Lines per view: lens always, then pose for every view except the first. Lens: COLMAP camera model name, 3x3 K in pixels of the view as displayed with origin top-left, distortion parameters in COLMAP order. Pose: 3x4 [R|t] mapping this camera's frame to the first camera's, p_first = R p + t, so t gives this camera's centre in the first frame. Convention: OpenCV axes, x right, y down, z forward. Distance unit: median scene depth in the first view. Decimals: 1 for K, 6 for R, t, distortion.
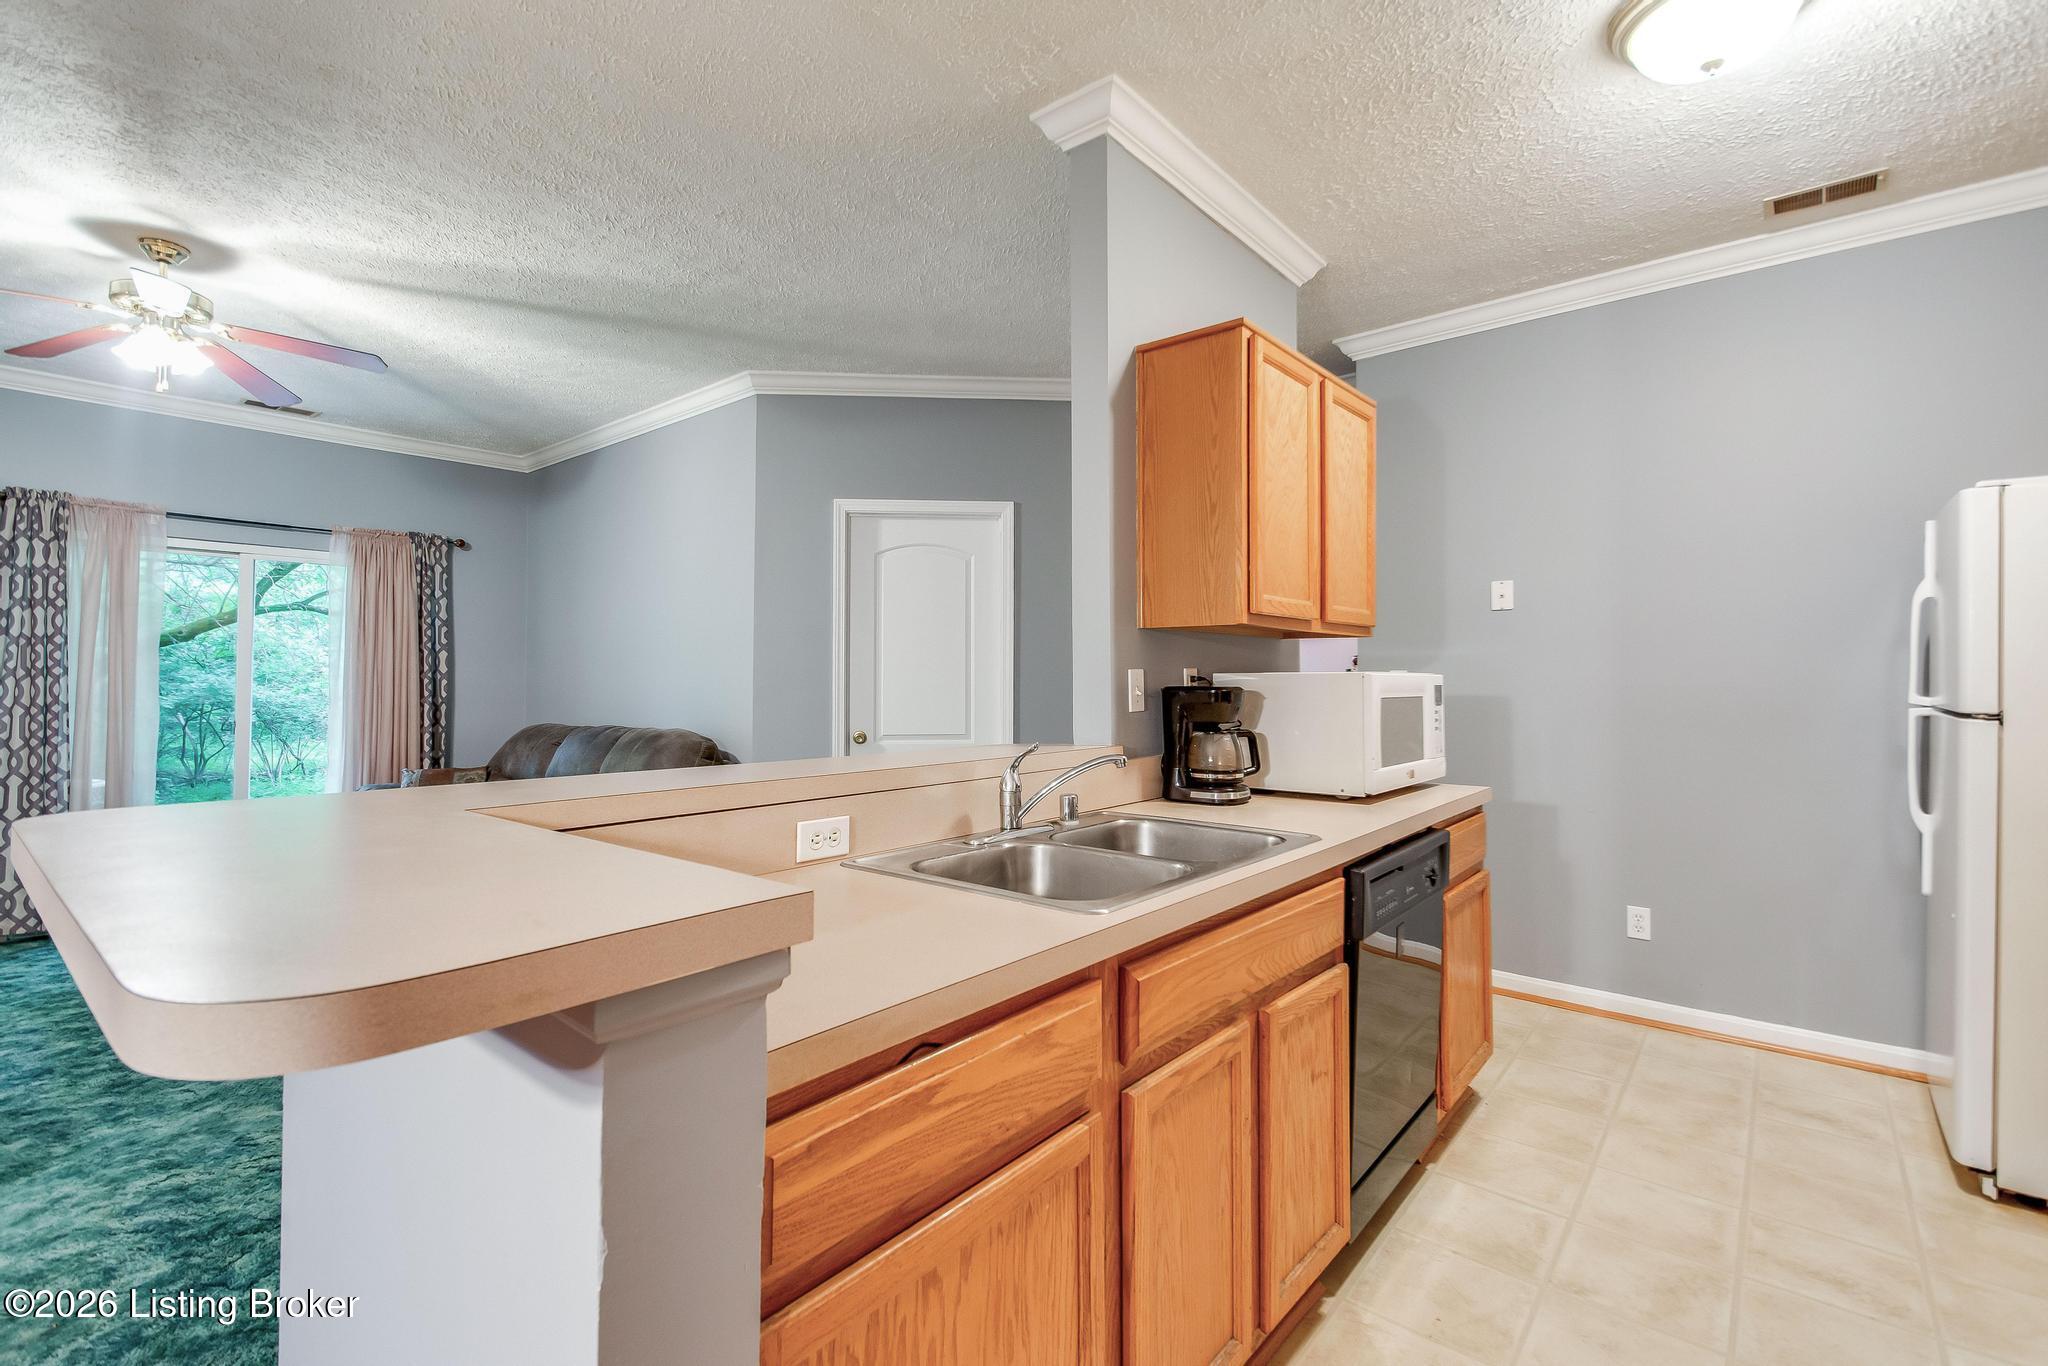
lens RADIAL K [[900.2, 0, 991.4], [0, 900.2, 672.2], [0, 0, 1]] dist [0.005626, -0.006830]
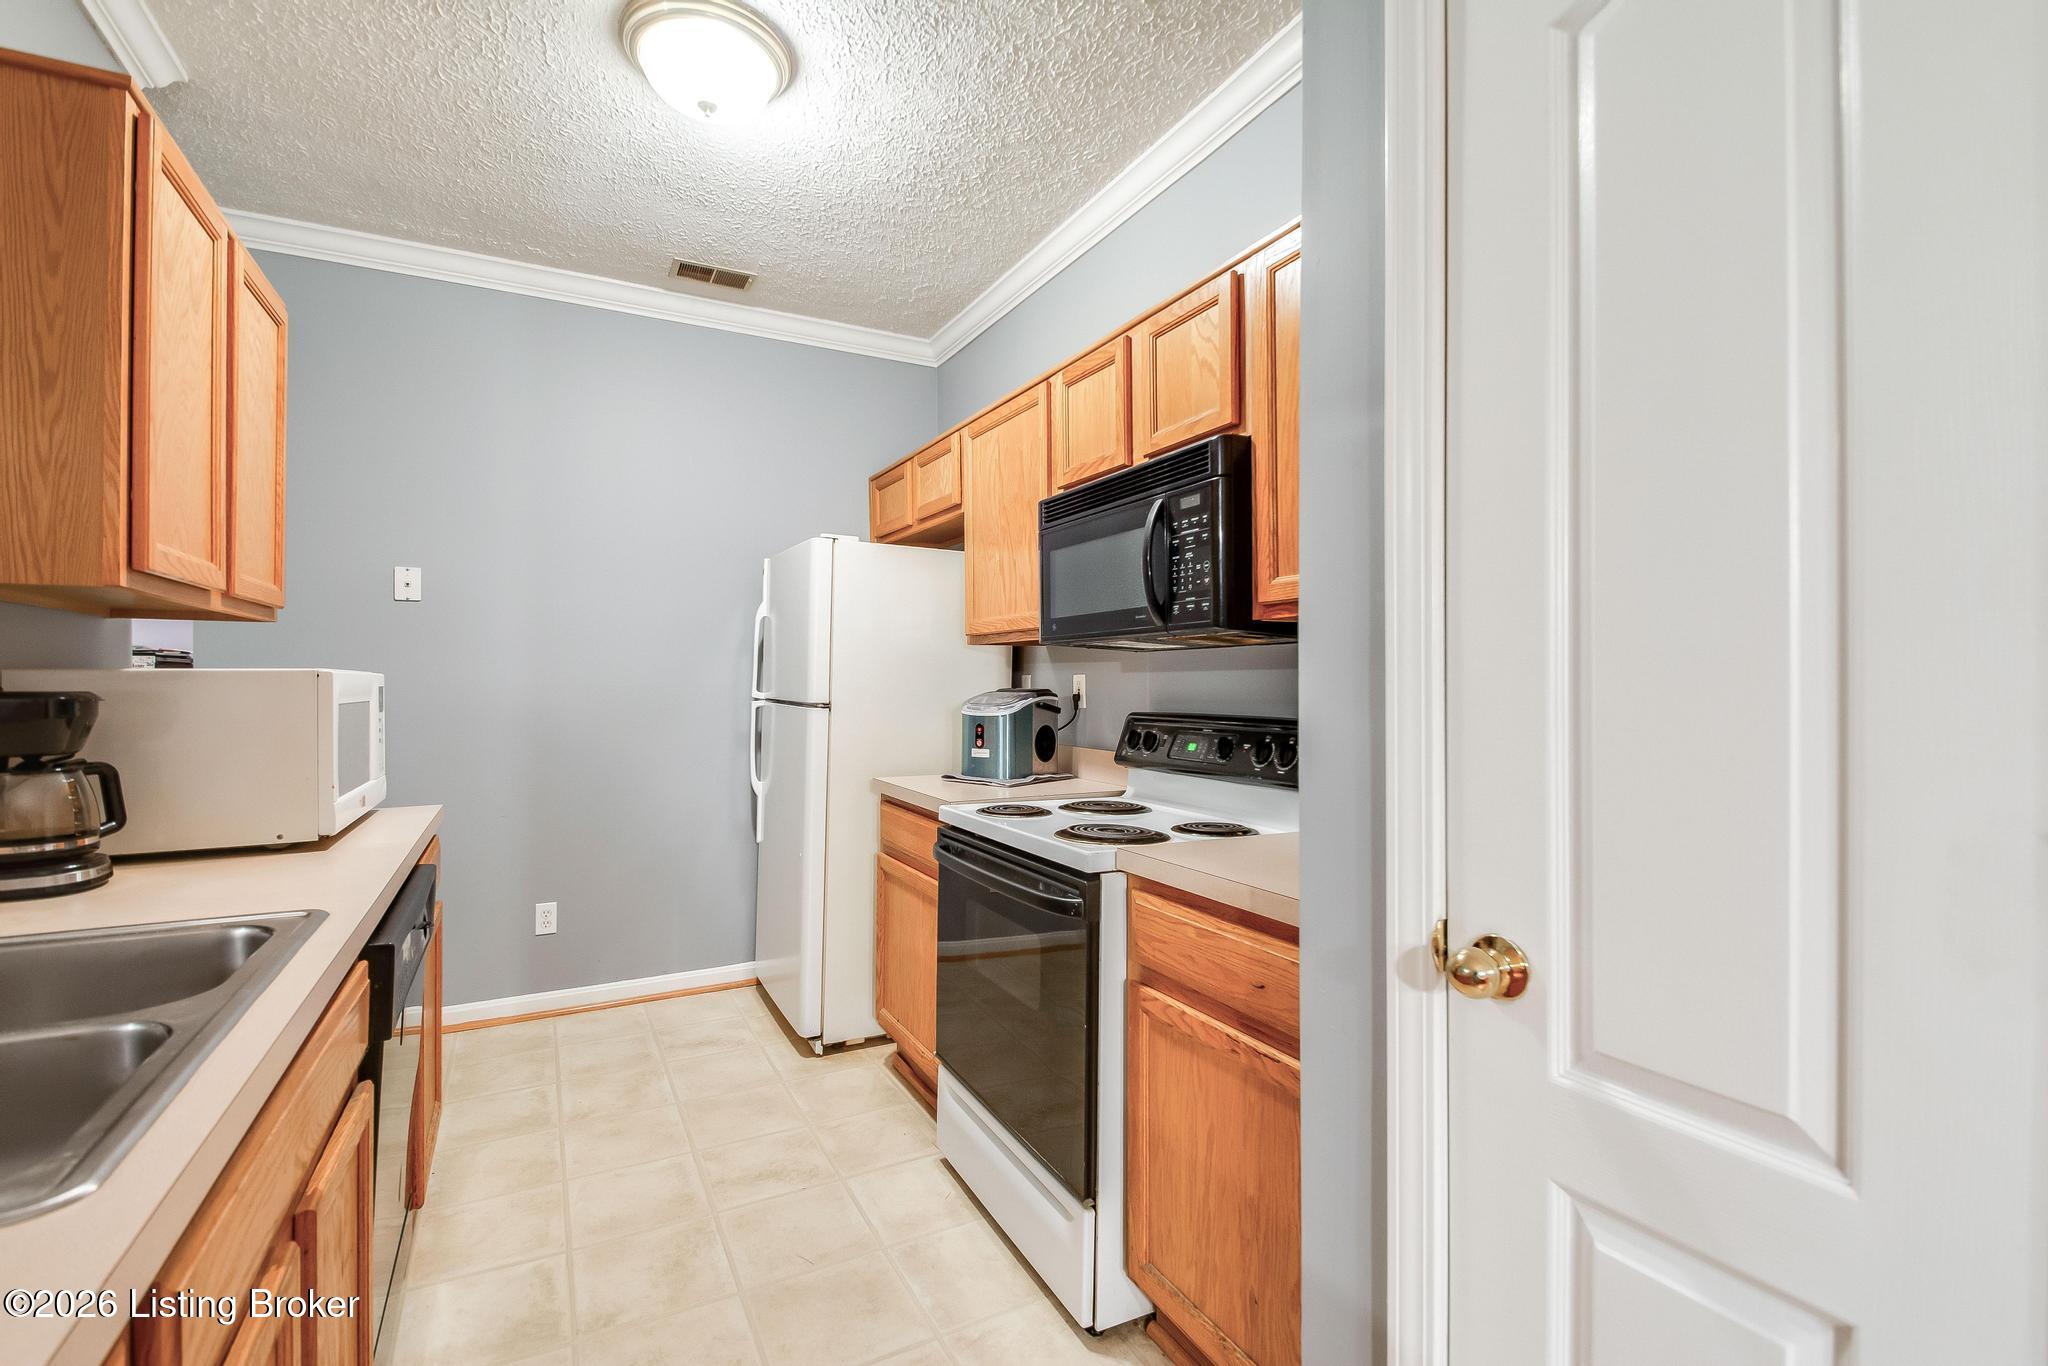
lens RADIAL K [[900.2, 0, 1021.0], [0, 900.2, 681.5], [0, 0, 1]] dist [0.005626, -0.006830]
pose [[0.351812, -0.003474, 0.936064, -0.064929], [-0.005508, 0.999968, 0.005782, 0.002637], [-0.936054, -0.007190, 0.351782, 0.208264]]
